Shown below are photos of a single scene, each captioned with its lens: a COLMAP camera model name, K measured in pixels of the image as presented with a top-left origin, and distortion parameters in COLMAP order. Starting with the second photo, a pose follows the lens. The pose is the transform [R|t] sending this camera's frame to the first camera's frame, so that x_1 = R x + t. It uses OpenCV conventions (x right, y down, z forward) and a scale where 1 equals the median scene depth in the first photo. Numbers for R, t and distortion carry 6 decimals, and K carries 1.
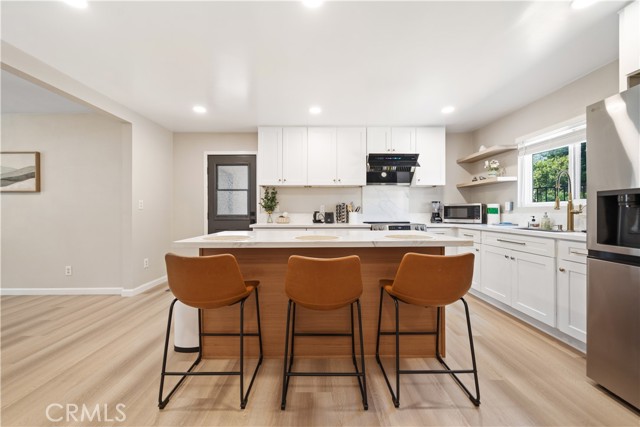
lens RADIAL K [[241.1, 0, 317.5], [0, 241.1, 212.7], [0, 0, 1]] dist [0.000222, 0.000028]
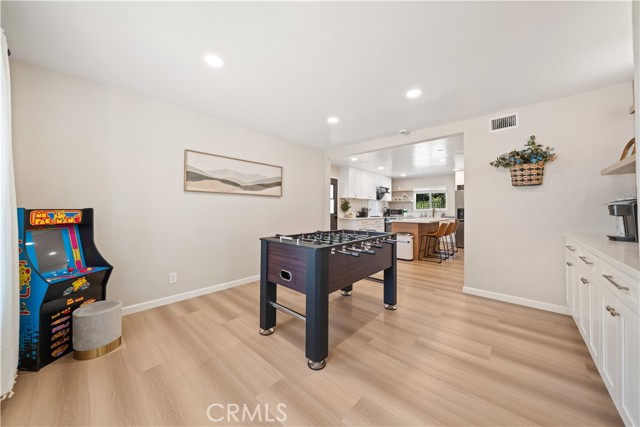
lens RADIAL K [[219.2, 0, 317.9], [0, 219.2, 213.7], [0, 0, 1]] dist [-0.001418, 0.000048]
pose [[0.683011, -0.002887, 0.730403, -1.743683], [-0.003178, 0.999971, 0.006924, 0.000350], [-0.730401, -0.007050, 0.682982, 0.008024]]
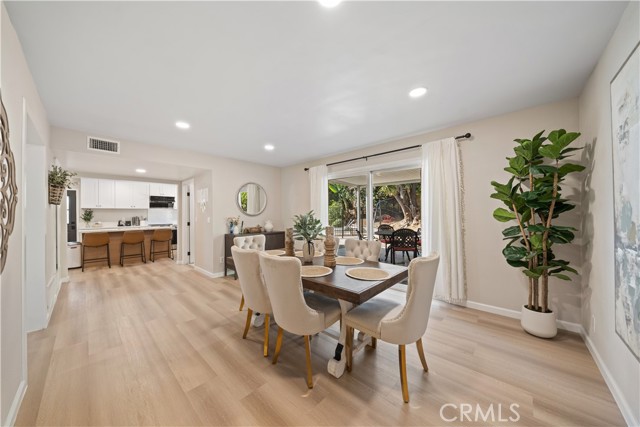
lens RADIAL K [[219.2, 0, 317.9], [0, 219.2, 213.7], [0, 0, 1]] dist [-0.001418, 0.000048]
pose [[0.681836, -0.004742, 0.731490, -0.248225], [0.009643, 0.999950, -0.002507, -0.049418], [-0.731442, 0.008763, 0.681848, -1.718079]]
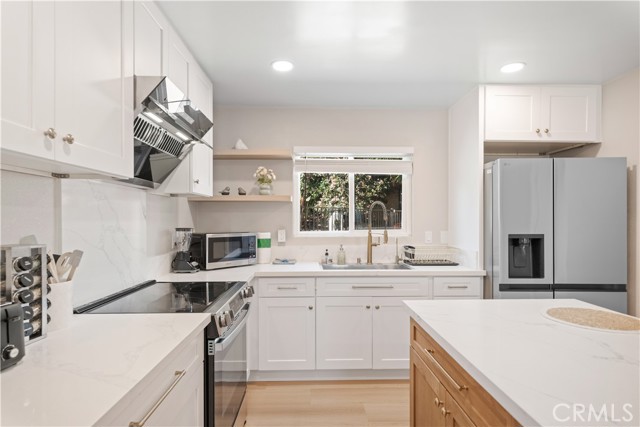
lens RADIAL K [[333.6, 0, 320.7], [0, 333.6, 223.1], [0, 0, 1]] dist [0.000431, -0.000113]
pose [[-0.024355, -0.007787, 0.999673, -0.198344], [0.003462, 0.999963, 0.007874, -0.068128], [-0.999697, 0.003653, -0.024327, 0.834839]]
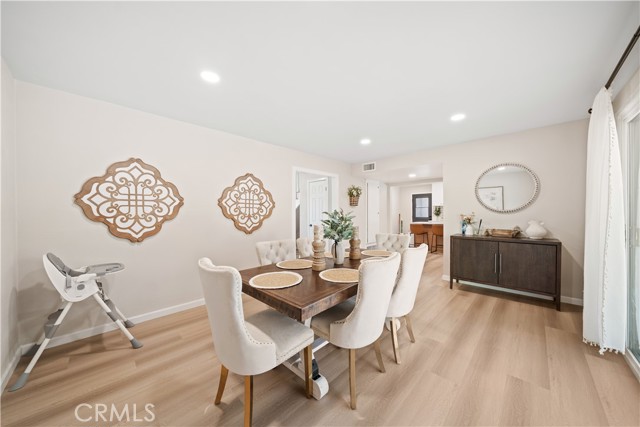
lens RADIAL K [[219.2, 0, 317.9], [0, 219.2, 213.7], [0, 0, 1]] dist [-0.001418, 0.000048]
pose [[0.711120, 0.001146, -0.703069, 0.593827], [0.001354, 0.999995, 0.002999, -0.042571], [0.703069, -0.003085, 0.711115, -1.707593]]
